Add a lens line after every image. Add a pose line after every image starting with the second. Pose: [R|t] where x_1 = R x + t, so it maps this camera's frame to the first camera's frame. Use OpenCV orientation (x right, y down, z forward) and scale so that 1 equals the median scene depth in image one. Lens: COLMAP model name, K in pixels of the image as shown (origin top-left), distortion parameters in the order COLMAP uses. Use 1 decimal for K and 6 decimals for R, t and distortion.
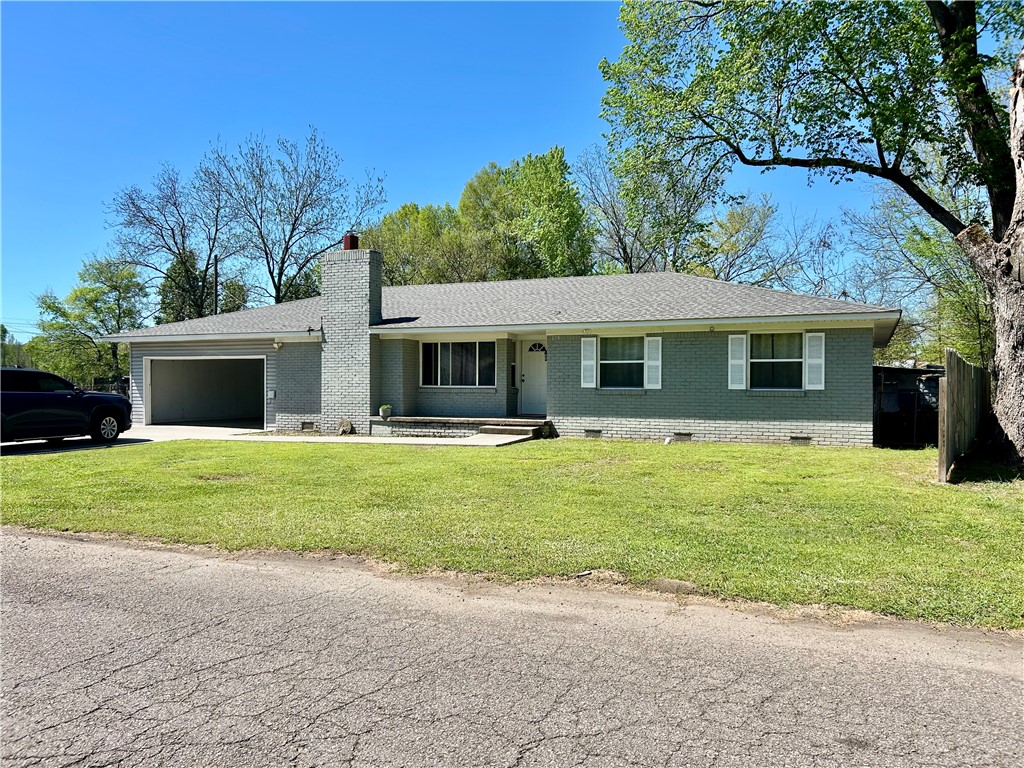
lens RADIAL K [[777.1, 0, 517.3], [0, 777.1, 378.6], [0, 0, 1]] dist [0.049213, -0.048611]
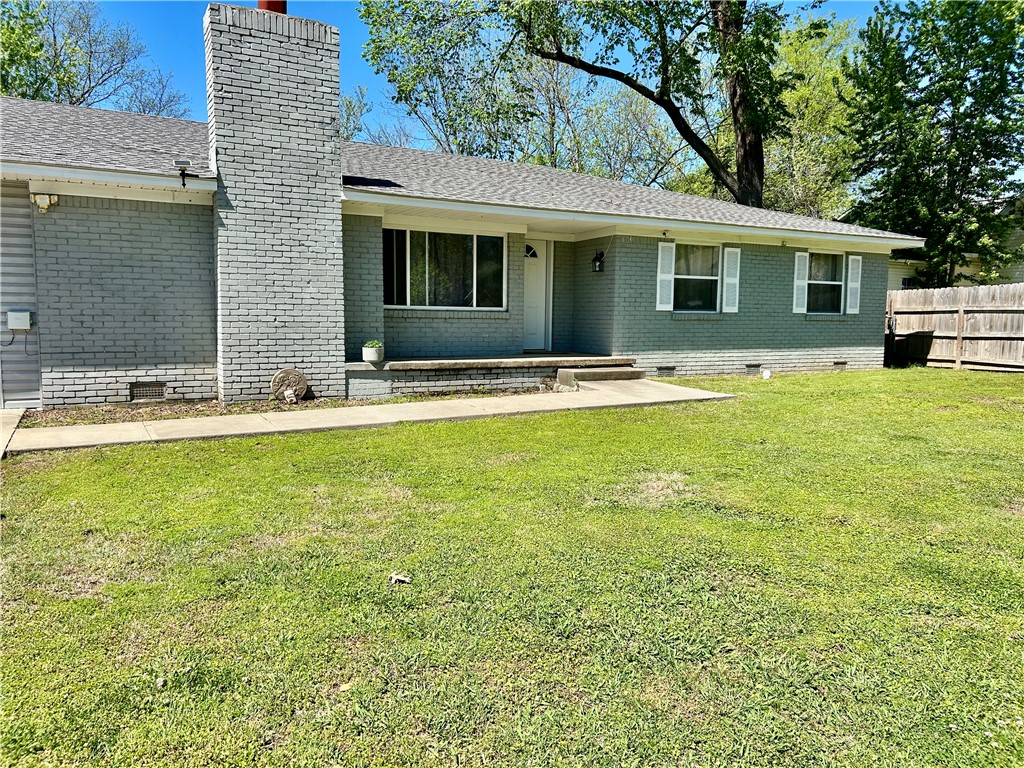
lens RADIAL K [[777.1, 0, 514.7], [0, 777.1, 384.3], [0, 0, 1]] dist [0.049213, -0.048611]
pose [[0.601874, -0.068567, 0.795642, -0.532950], [-0.014739, 0.995184, 0.096912, 0.010581], [-0.798455, -0.070056, 0.597965, 0.595517]]
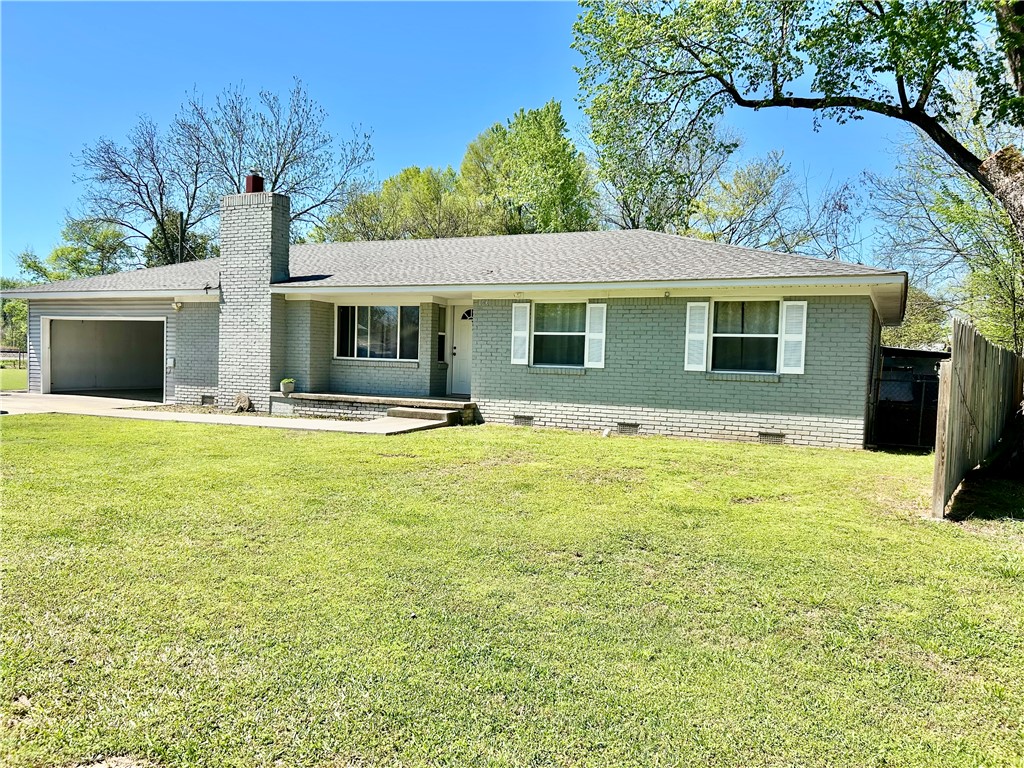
lens RADIAL K [[777.1, 0, 509.9], [0, 777.1, 380.6], [0, 0, 1]] dist [0.049213, -0.048611]
pose [[0.998928, 0.026192, -0.038160, 0.102105], [-0.024836, 0.999058, 0.035589, 0.000020], [0.039056, -0.034603, 0.998638, 0.164177]]
